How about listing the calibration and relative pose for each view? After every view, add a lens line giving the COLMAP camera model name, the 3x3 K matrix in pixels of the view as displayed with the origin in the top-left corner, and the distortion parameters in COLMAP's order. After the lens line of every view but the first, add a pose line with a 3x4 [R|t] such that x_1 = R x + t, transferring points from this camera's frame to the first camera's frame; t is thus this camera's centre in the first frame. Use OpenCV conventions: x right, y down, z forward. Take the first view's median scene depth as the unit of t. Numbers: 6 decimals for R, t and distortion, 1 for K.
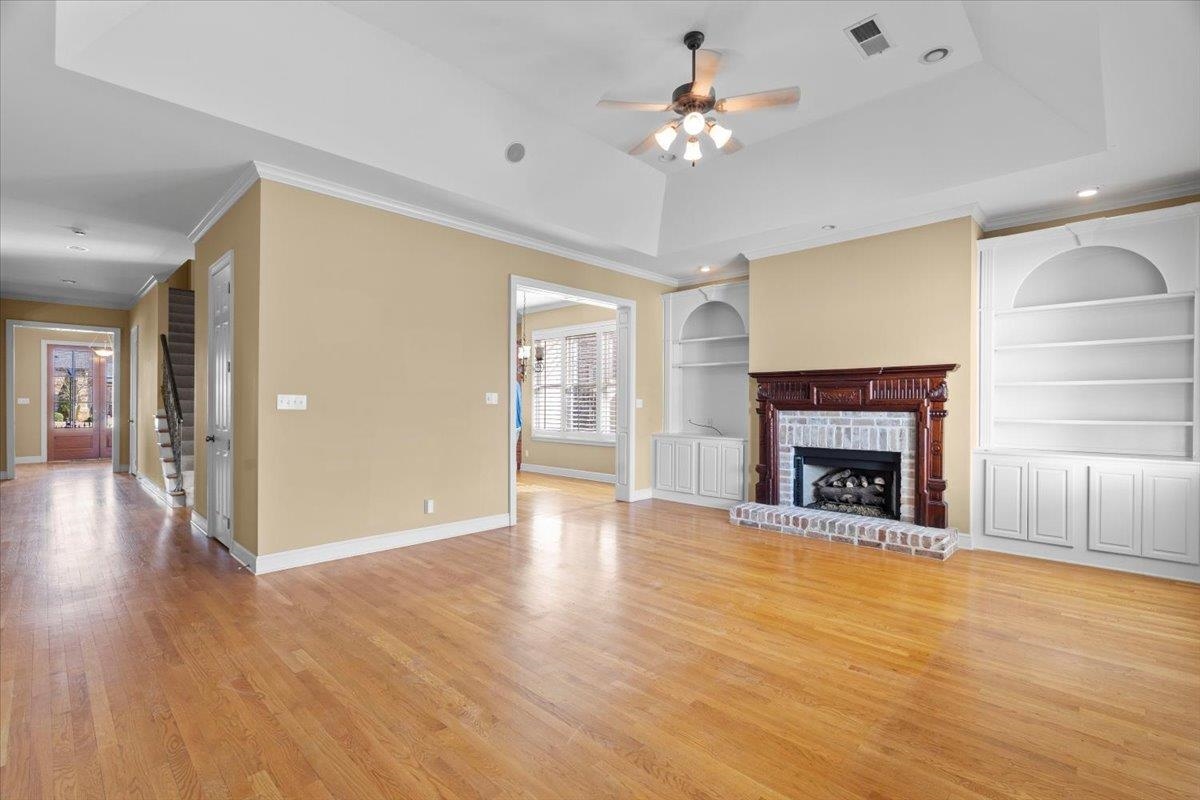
lens RADIAL K [[541.4, 0, 595.5], [0, 541.4, 403.0], [0, 0, 1]] dist [-0.003080, -0.000080]
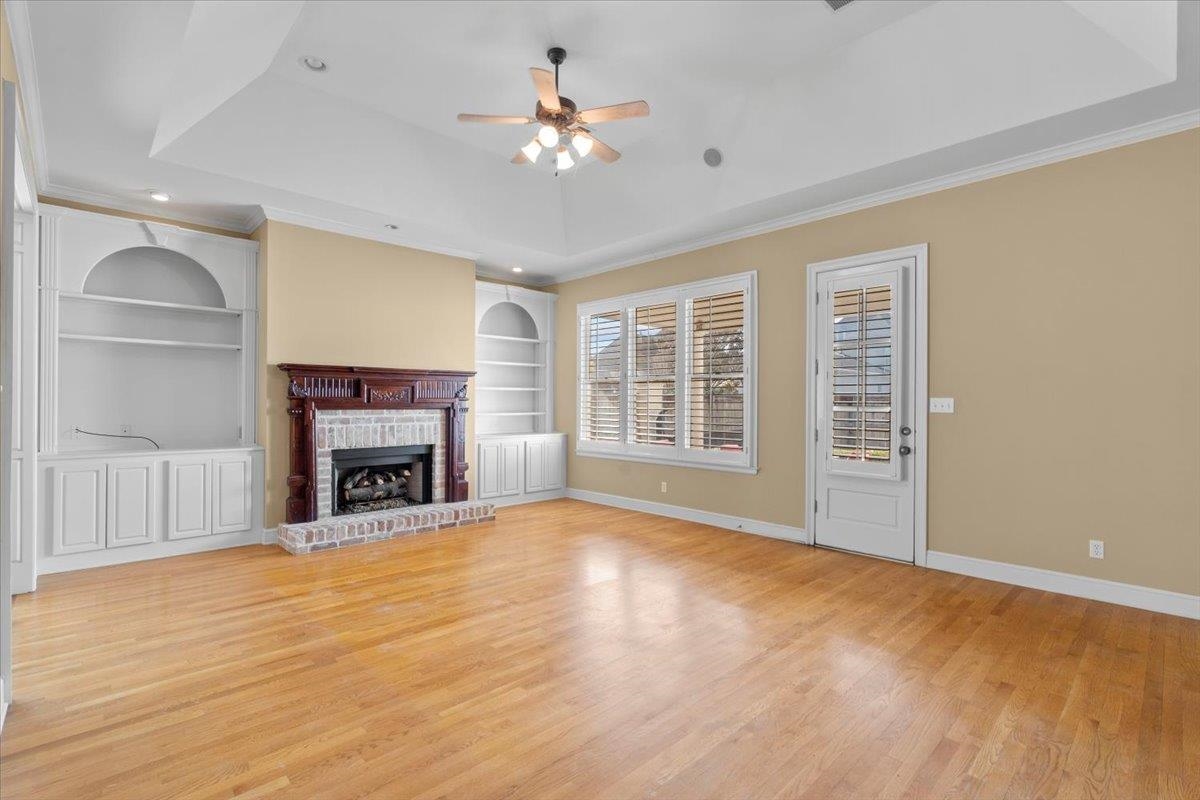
lens RADIAL K [[552.1, 0, 597.9], [0, 552.1, 403.6], [0, 0, 1]] dist [-0.005277, -0.000233]
pose [[0.041087, -0.003153, 0.999151, -0.608077], [-0.004571, 0.999984, 0.003344, -0.001458], [-0.999145, -0.004705, 0.041071, 0.605101]]
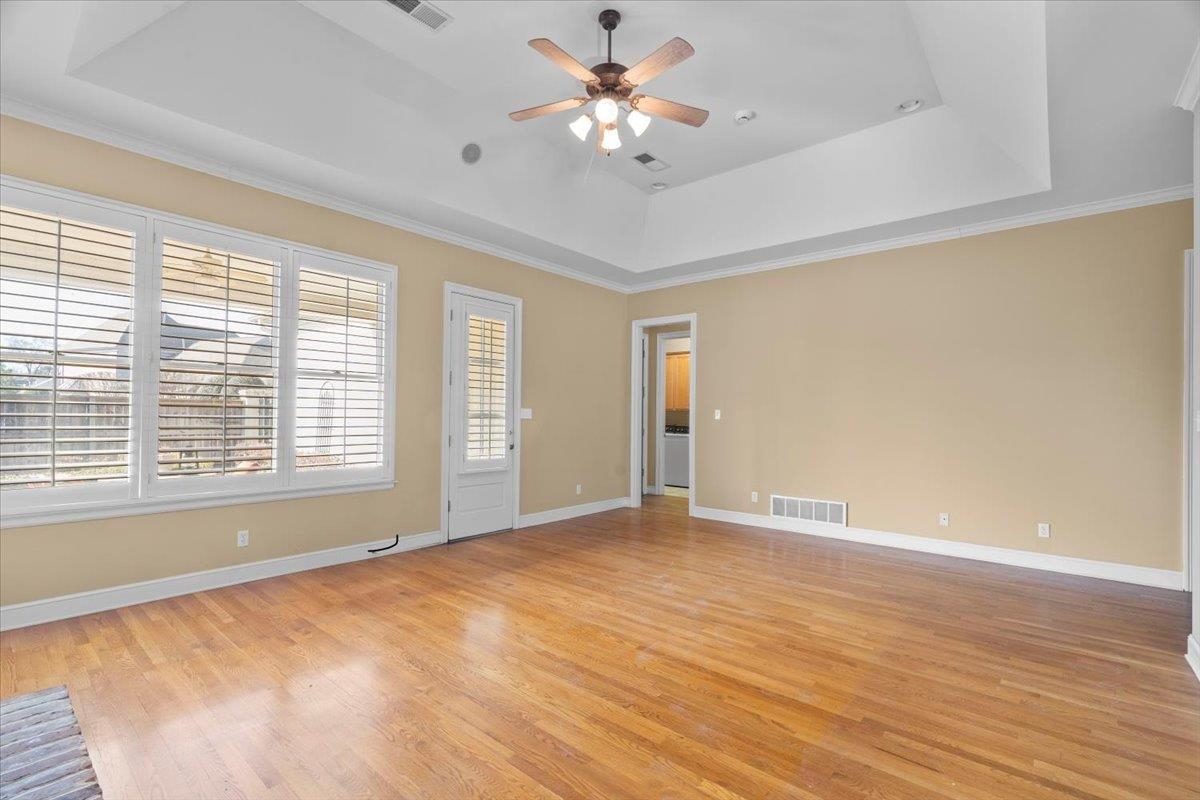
lens RADIAL K [[541.4, 0, 595.5], [0, 541.4, 403.0], [0, 0, 1]] dist [-0.003080, -0.000080]
pose [[-0.997824, -0.017286, -0.063625, 0.176531], [-0.015937, 0.999639, -0.021646, 0.002000], [0.063977, -0.020584, -0.997739, 1.324222]]
